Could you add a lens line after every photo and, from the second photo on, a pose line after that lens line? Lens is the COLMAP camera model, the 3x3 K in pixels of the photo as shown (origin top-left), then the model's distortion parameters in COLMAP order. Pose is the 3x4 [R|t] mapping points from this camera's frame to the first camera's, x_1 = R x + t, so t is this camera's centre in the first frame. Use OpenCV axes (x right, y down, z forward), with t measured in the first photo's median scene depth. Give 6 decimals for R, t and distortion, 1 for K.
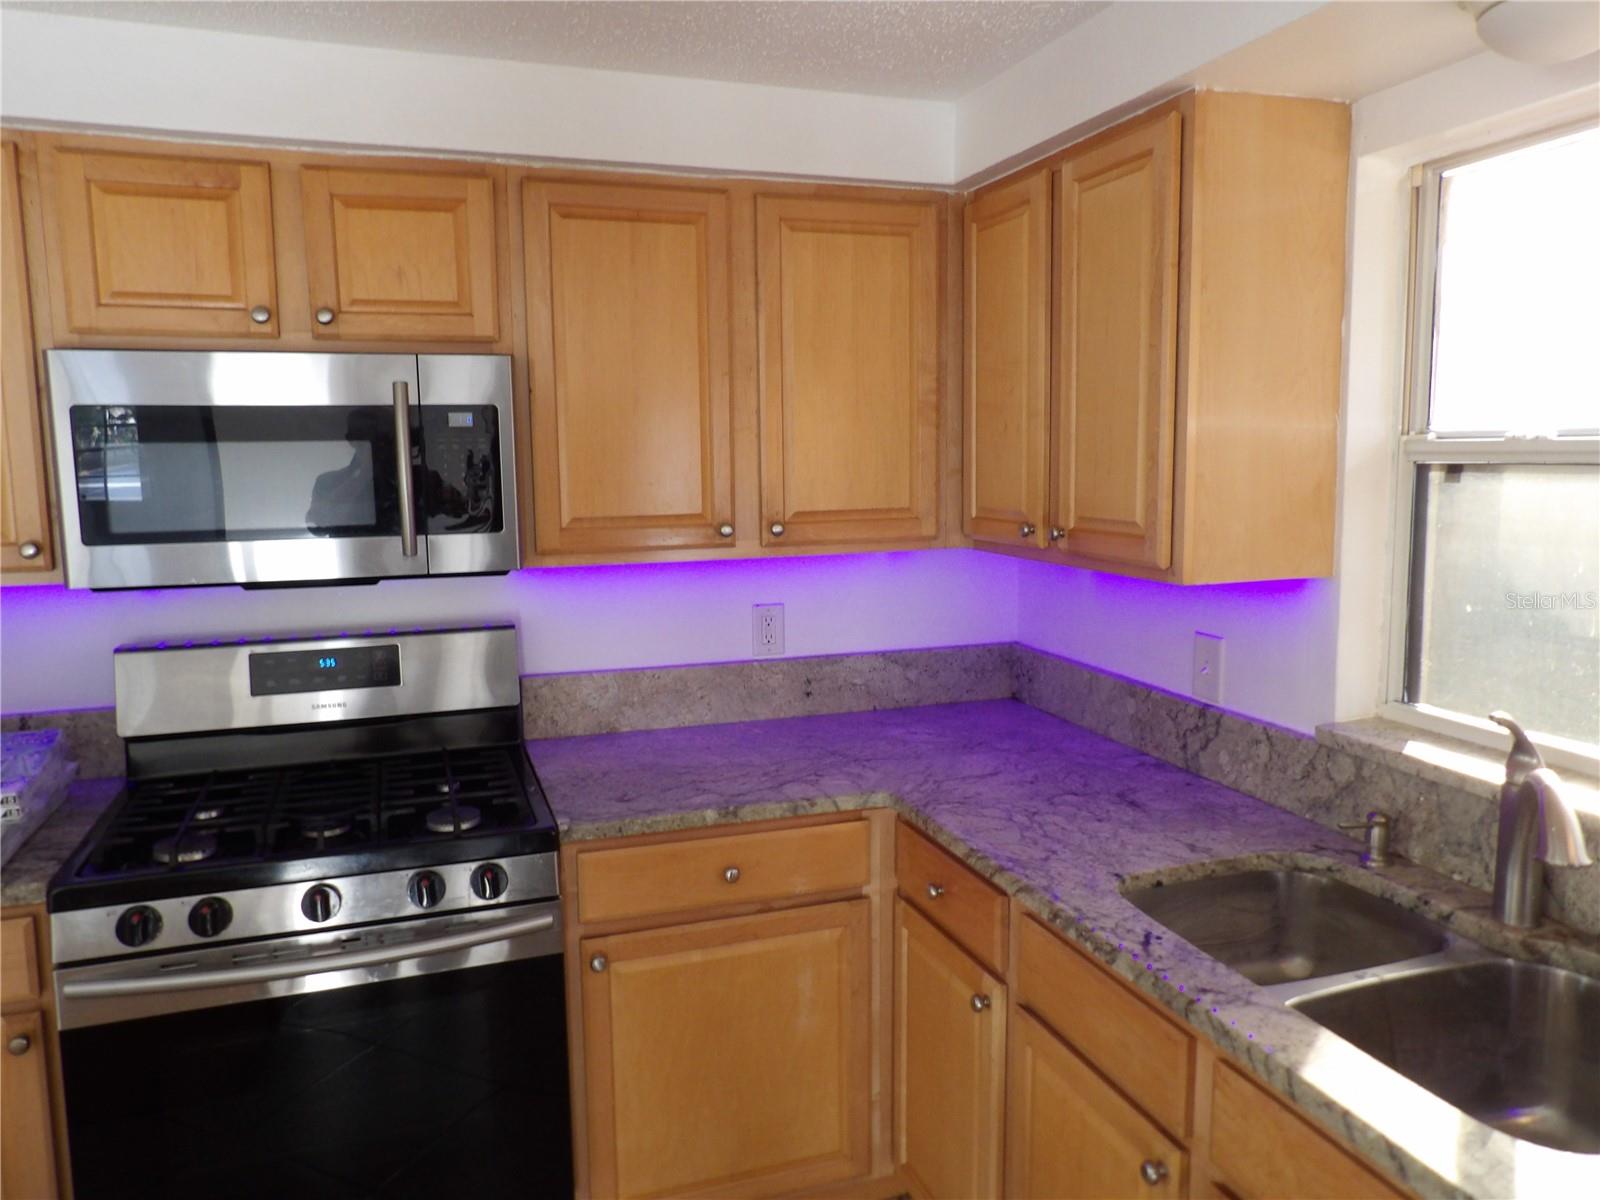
lens RADIAL K [[1120.7, 0, 798.3], [0, 1120.7, 558.3], [0, 0, 1]] dist [-0.056859, 0.063937]
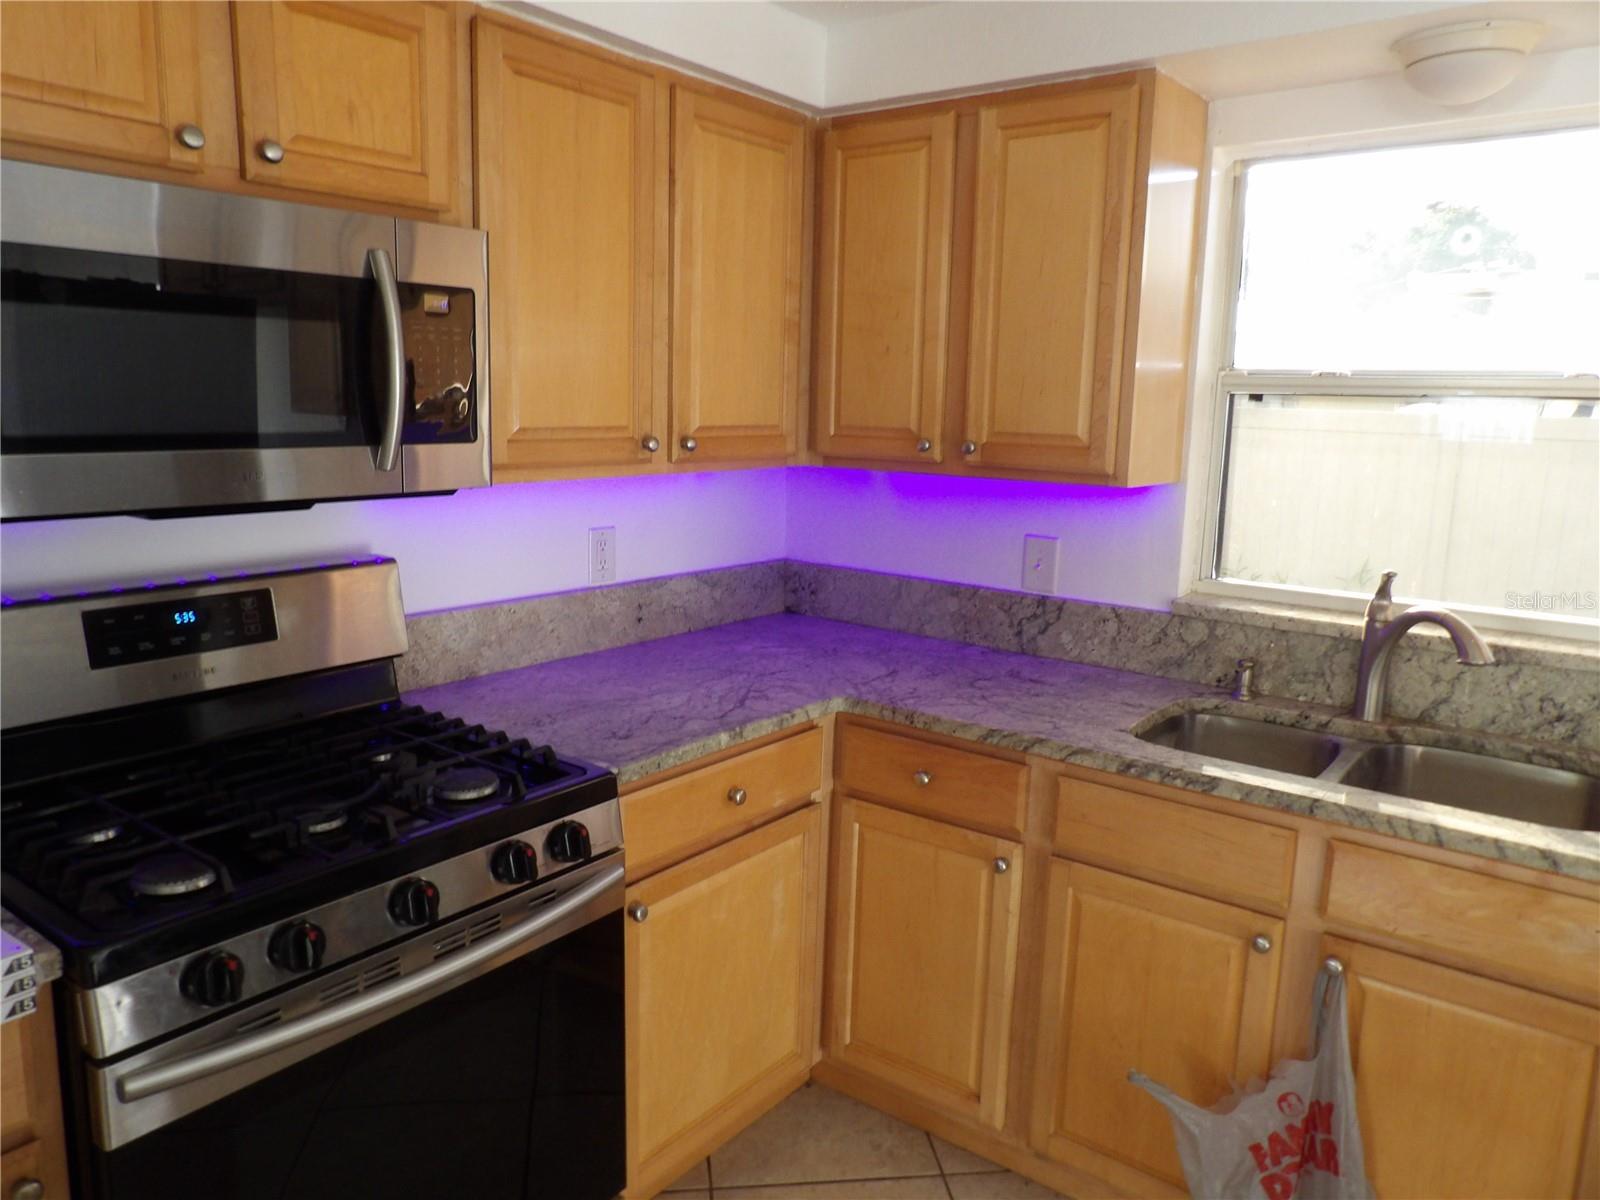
lens RADIAL K [[1120.7, 0, 798.3], [0, 1120.7, 558.3], [0, 0, 1]] dist [-0.056859, 0.063937]
pose [[0.838014, -0.047416, 0.543585, -0.511211], [0.018699, 0.998128, 0.058237, 0.019273], [-0.545329, -0.038638, 0.837331, 0.156063]]
